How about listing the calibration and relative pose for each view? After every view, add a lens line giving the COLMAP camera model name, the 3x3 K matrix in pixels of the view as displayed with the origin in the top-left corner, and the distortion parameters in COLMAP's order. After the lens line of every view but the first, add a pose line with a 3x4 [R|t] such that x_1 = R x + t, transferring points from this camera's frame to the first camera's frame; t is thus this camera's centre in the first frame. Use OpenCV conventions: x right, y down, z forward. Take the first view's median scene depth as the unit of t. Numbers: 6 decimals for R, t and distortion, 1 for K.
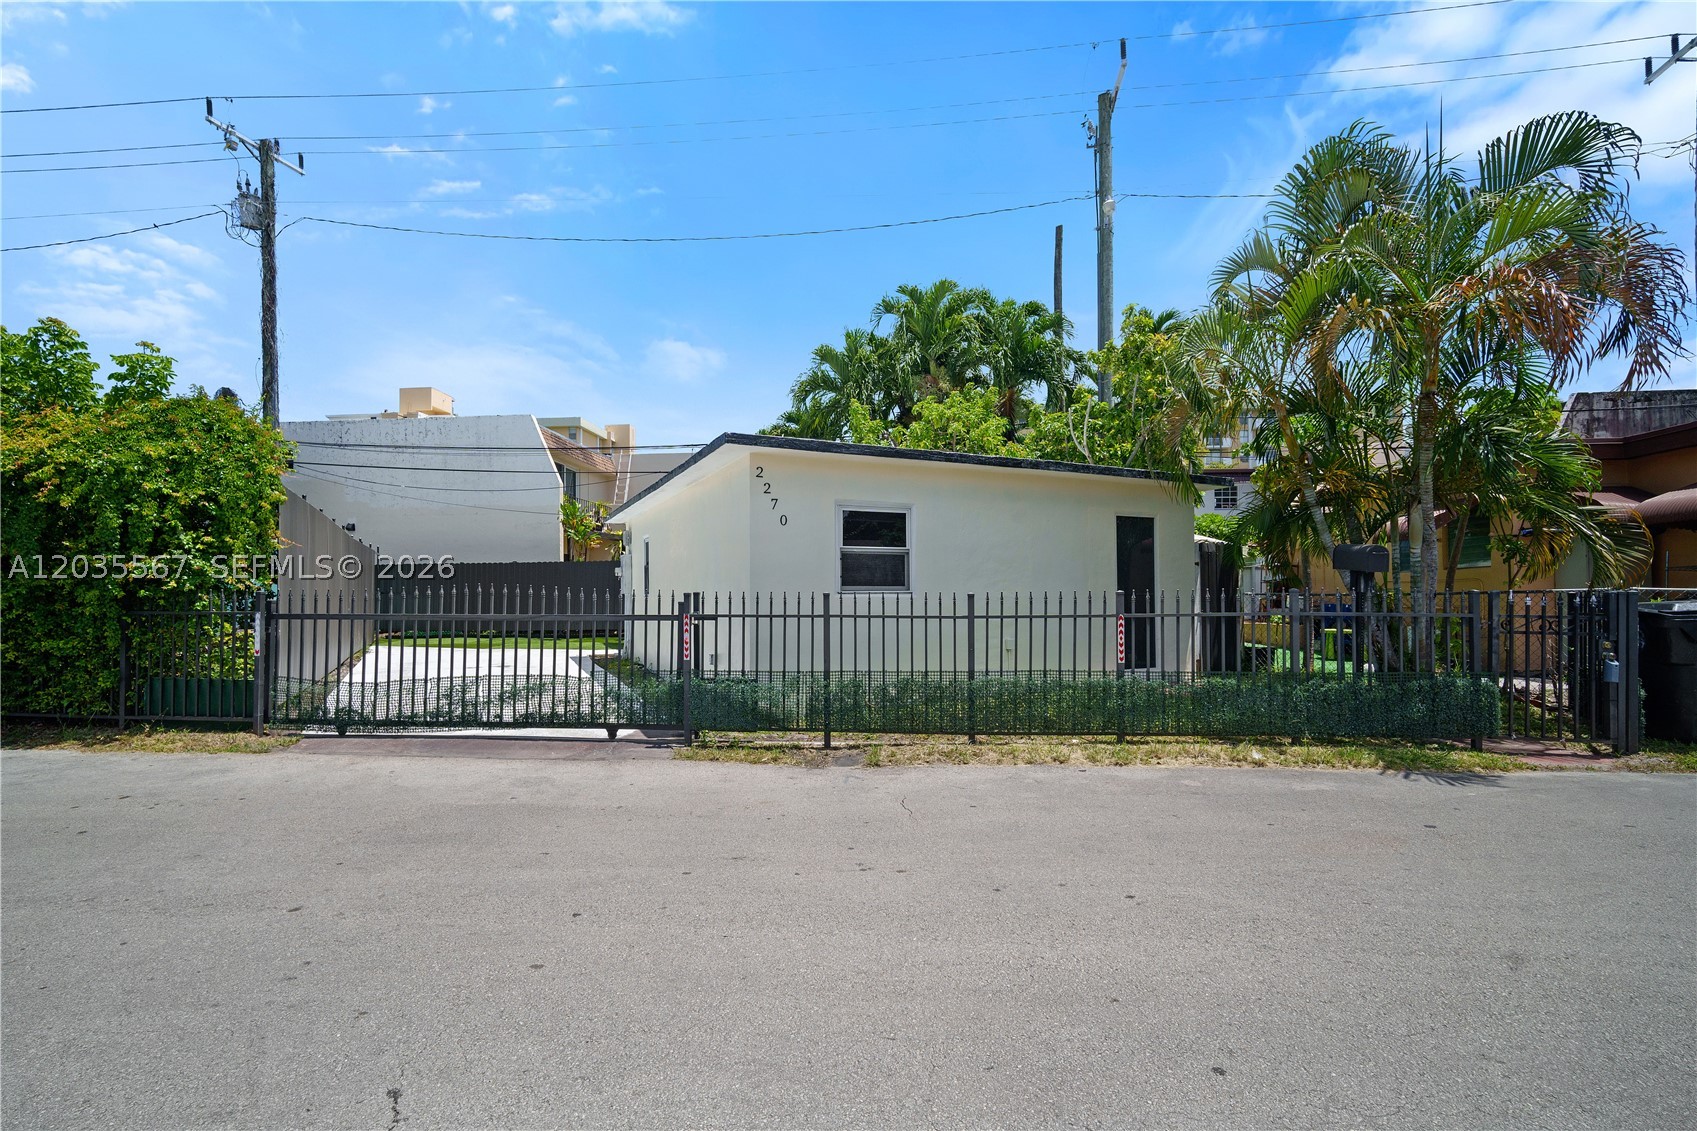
lens RADIAL K [[746.2, 0, 846.3], [0, 746.2, 576.0], [0, 0, 1]] dist [0.005316, -0.000499]
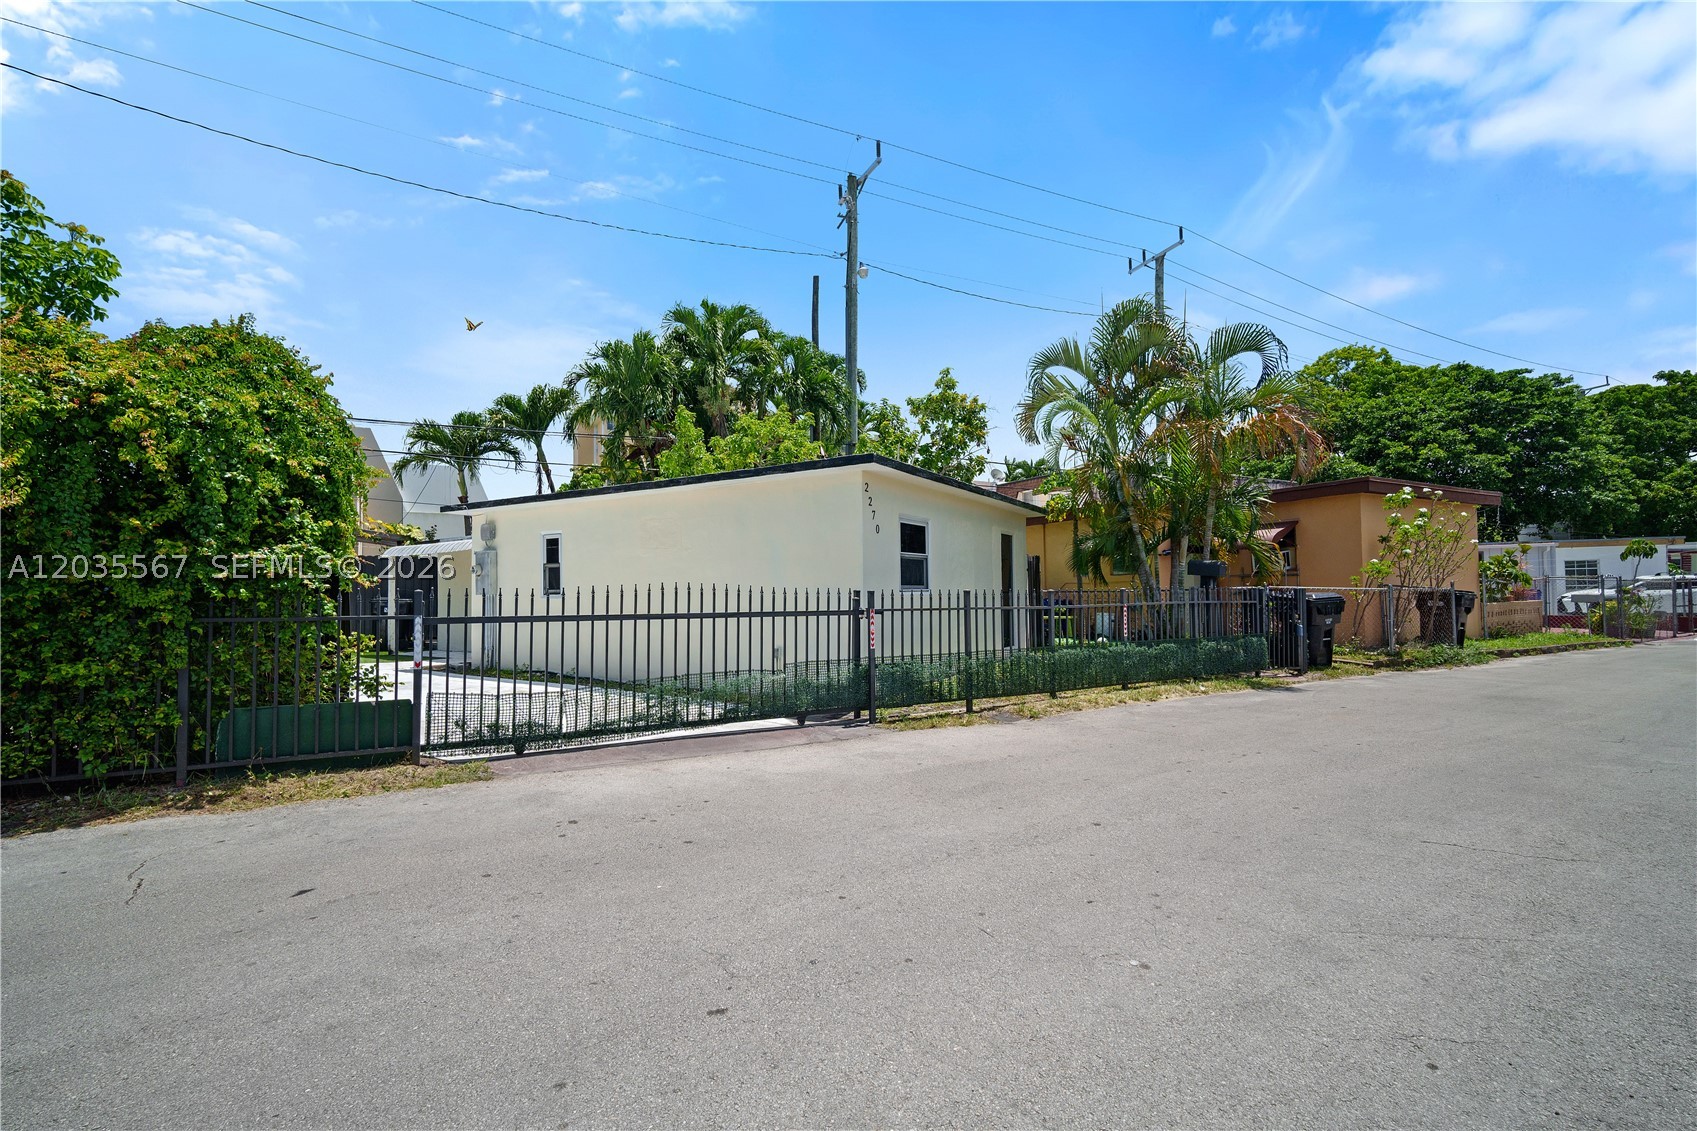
lens RADIAL K [[746.2, 0, 833.0], [0, 746.2, 565.3], [0, 0, 1]] dist [0.005316, -0.000499]
pose [[0.830206, 0.016197, 0.557222, -0.858211], [-0.009273, 0.999841, -0.015247, 0.001504], [-0.557380, 0.007490, 0.830224, 0.066844]]
